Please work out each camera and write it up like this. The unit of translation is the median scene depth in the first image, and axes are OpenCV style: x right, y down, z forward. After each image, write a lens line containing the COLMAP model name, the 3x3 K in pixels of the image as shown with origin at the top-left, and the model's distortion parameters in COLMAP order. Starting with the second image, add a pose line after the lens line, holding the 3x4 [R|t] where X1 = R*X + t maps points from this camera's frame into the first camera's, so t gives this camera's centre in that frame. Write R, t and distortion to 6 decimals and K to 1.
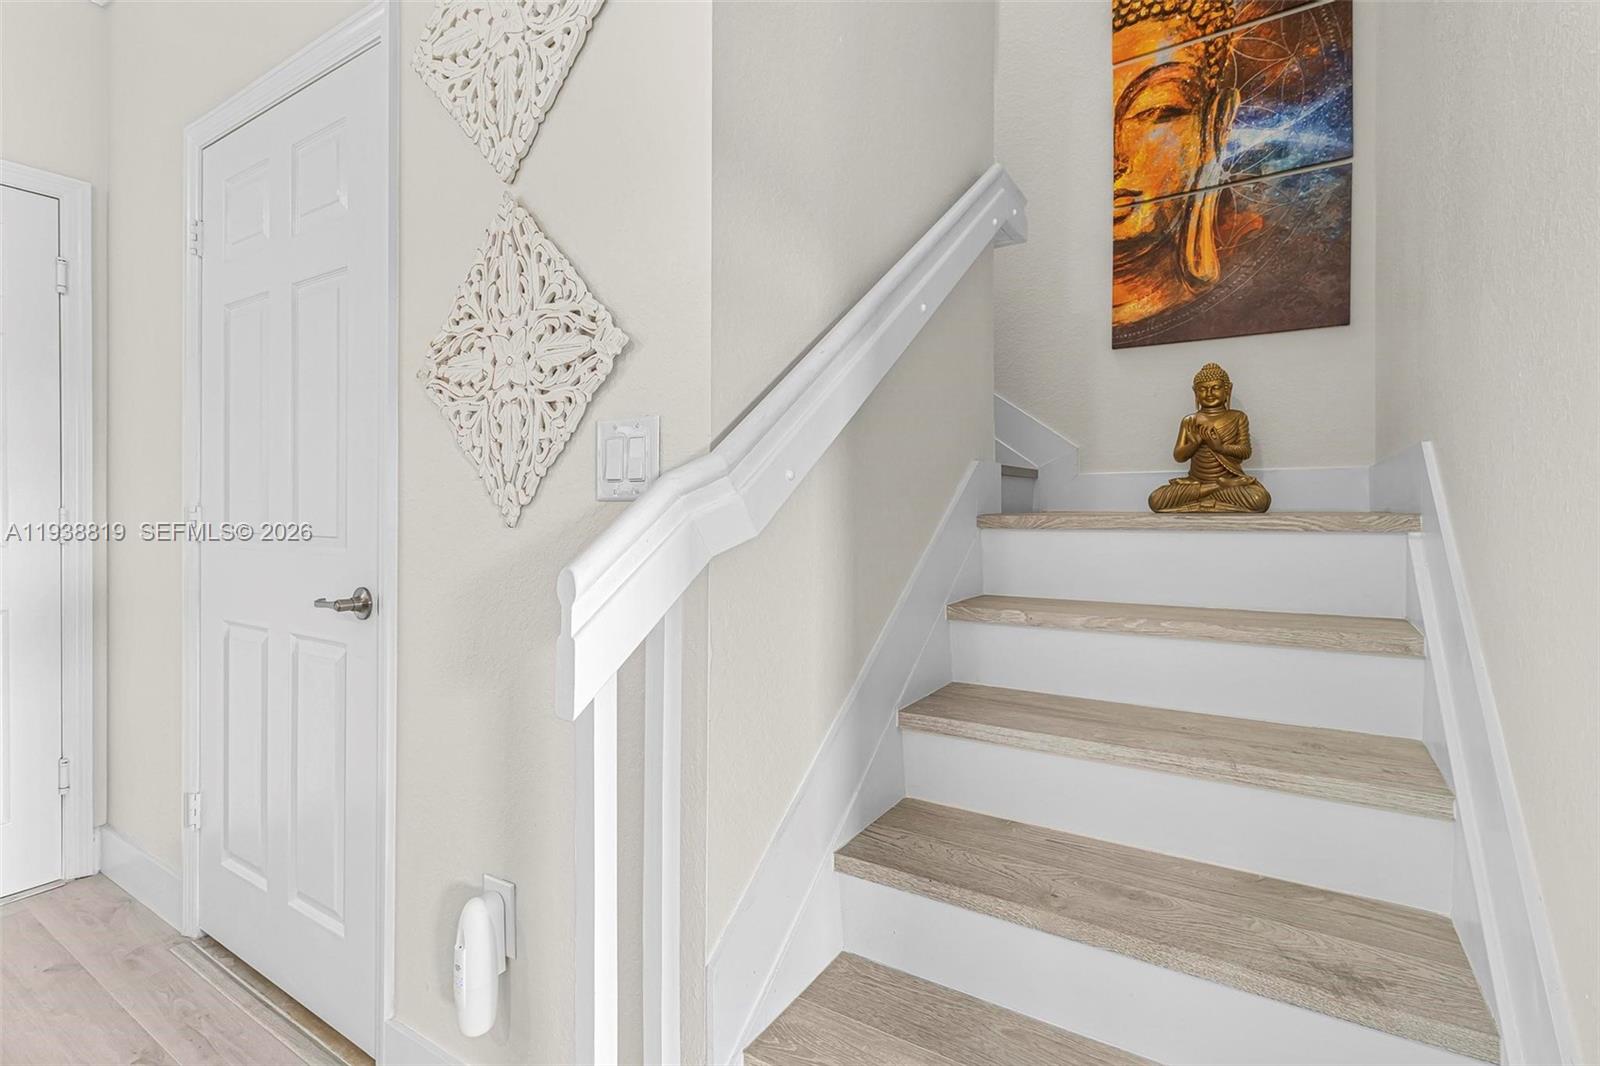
lens RADIAL K [[743.6, 0, 806.2], [0, 743.6, 521.3], [0, 0, 1]] dist [0.001192, 0.000164]
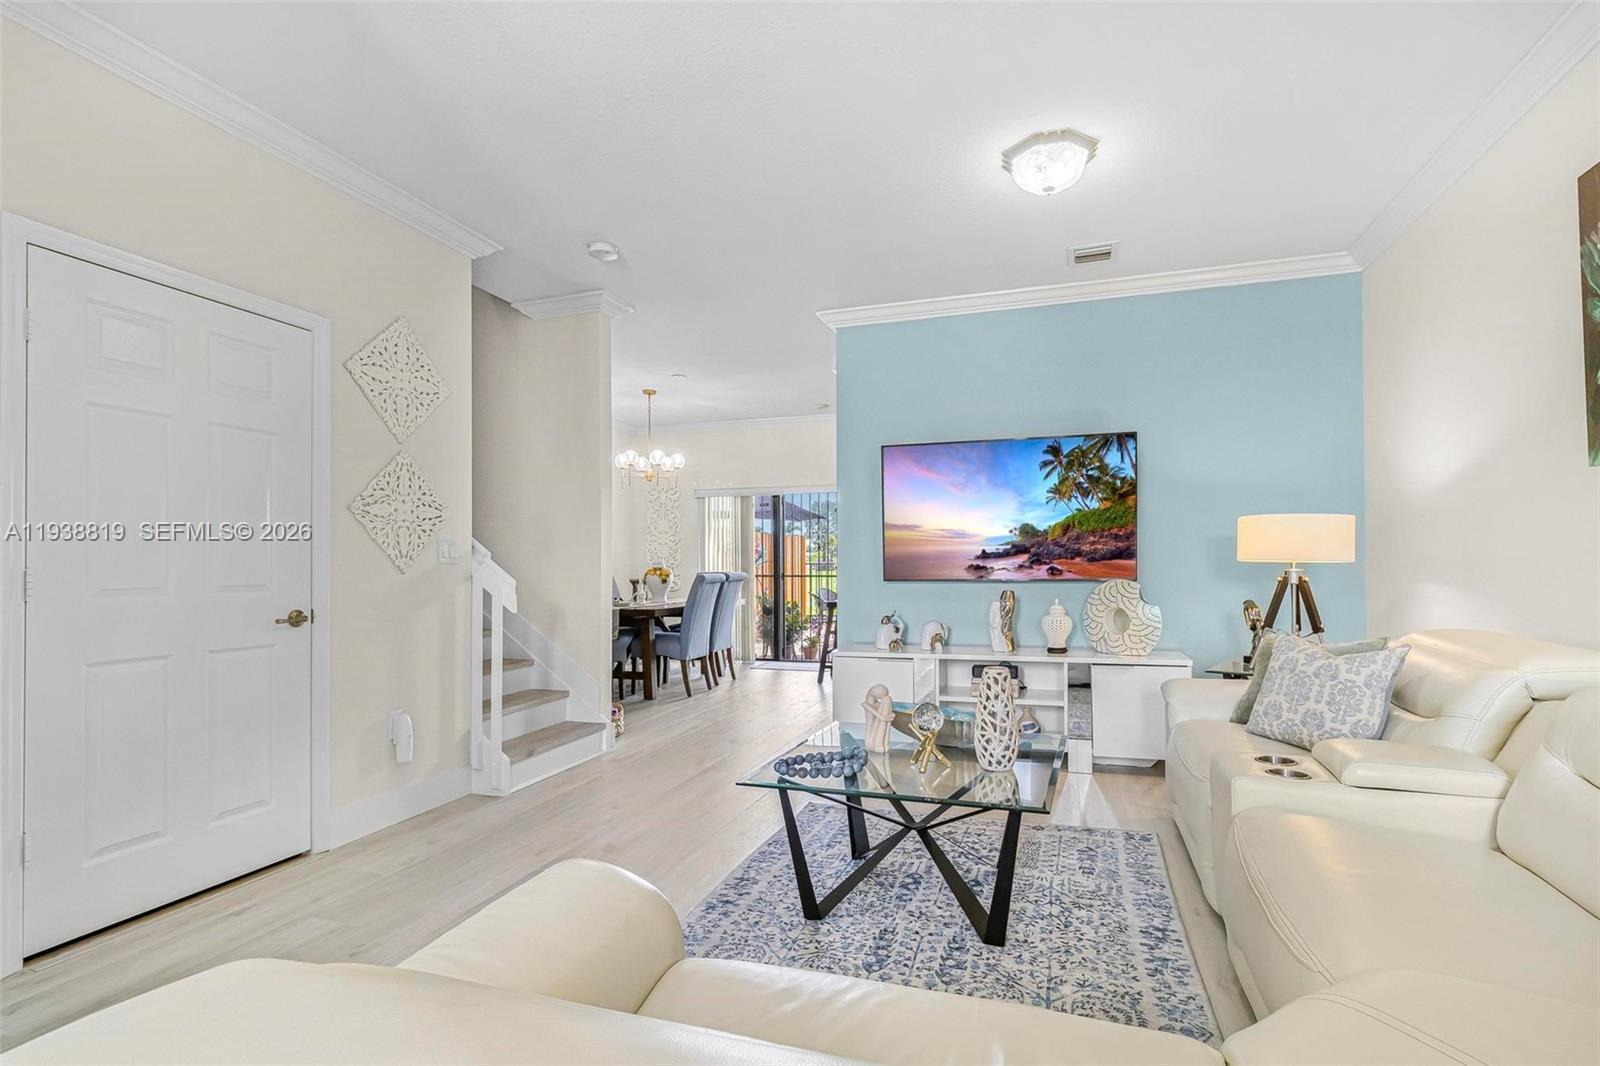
lens RADIAL K [[743.6, 0, 805.5], [0, 743.6, 534.4], [0, 0, 1]] dist [0.001192, 0.000164]
pose [[-0.236494, 0.025988, 0.971285, -2.771344], [0.005303, 0.999662, -0.025456, -0.048315], [-0.971618, -0.000869, -0.236552, 0.190892]]
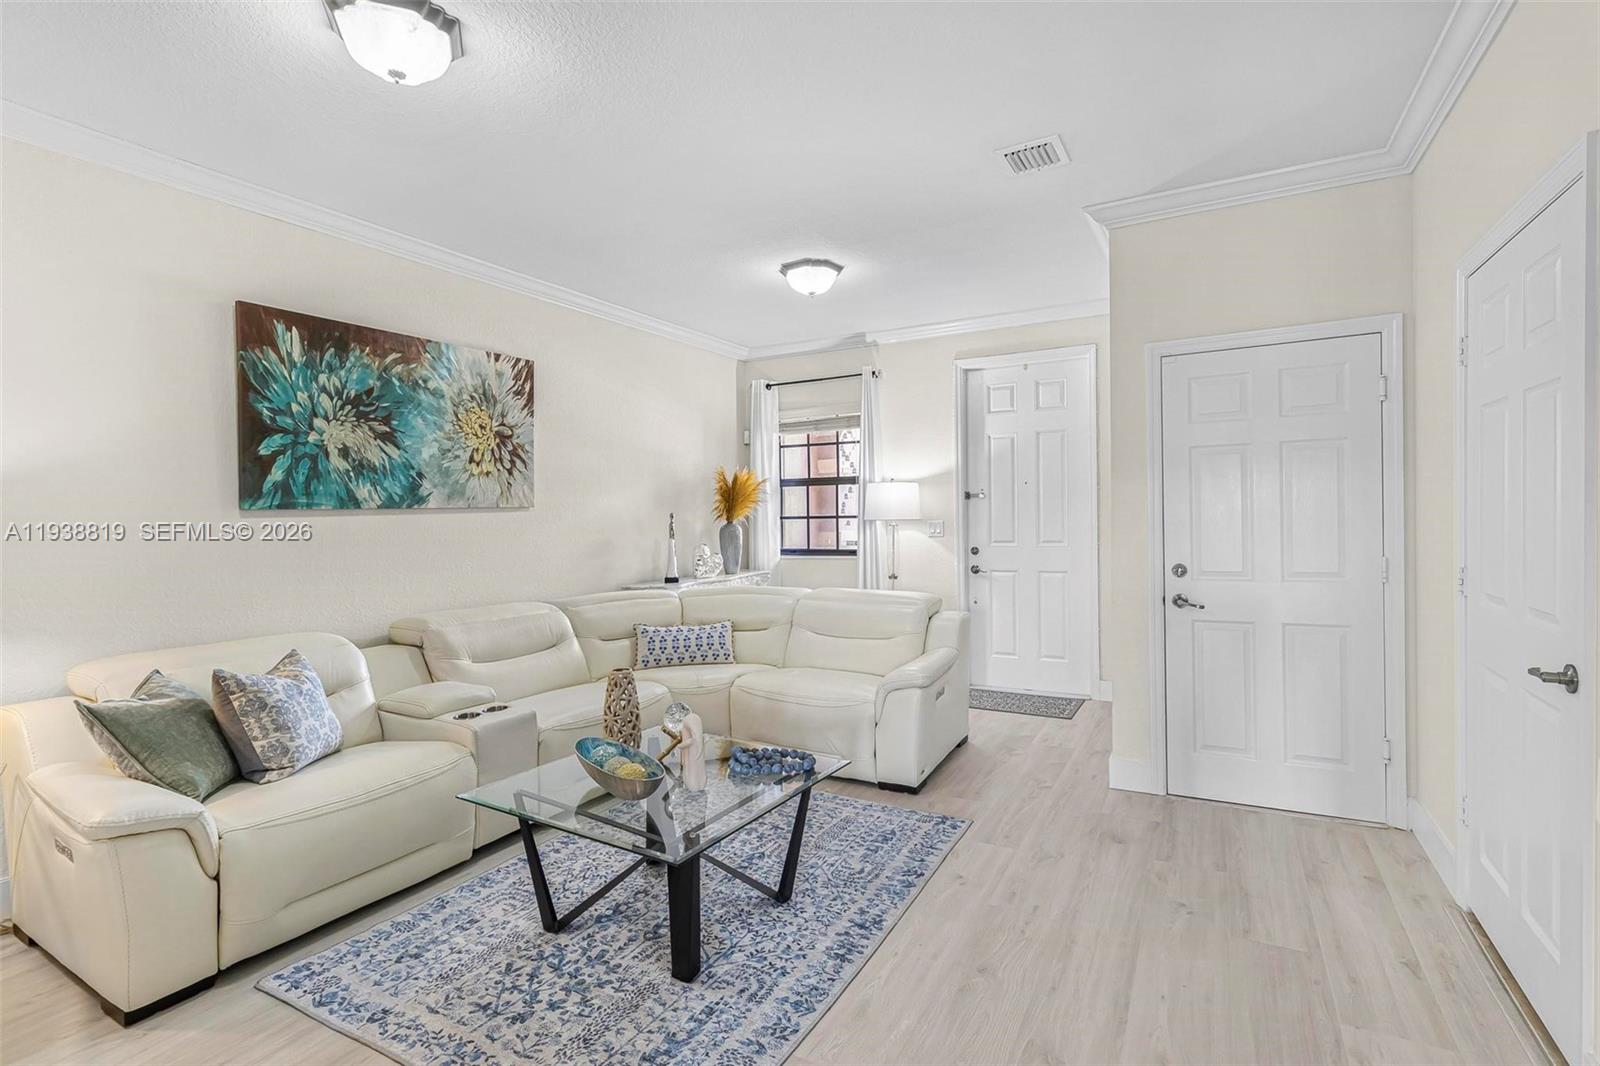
lens RADIAL K [[743.6, 0, 803.4], [0, 743.6, 528.6], [0, 0, 1]] dist [0.001192, 0.000164]
pose [[0.055400, 0.006676, -0.998442, 0.475419], [0.018383, 0.999801, 0.007705, -0.150495], [0.998295, -0.018781, 0.055266, -0.226954]]
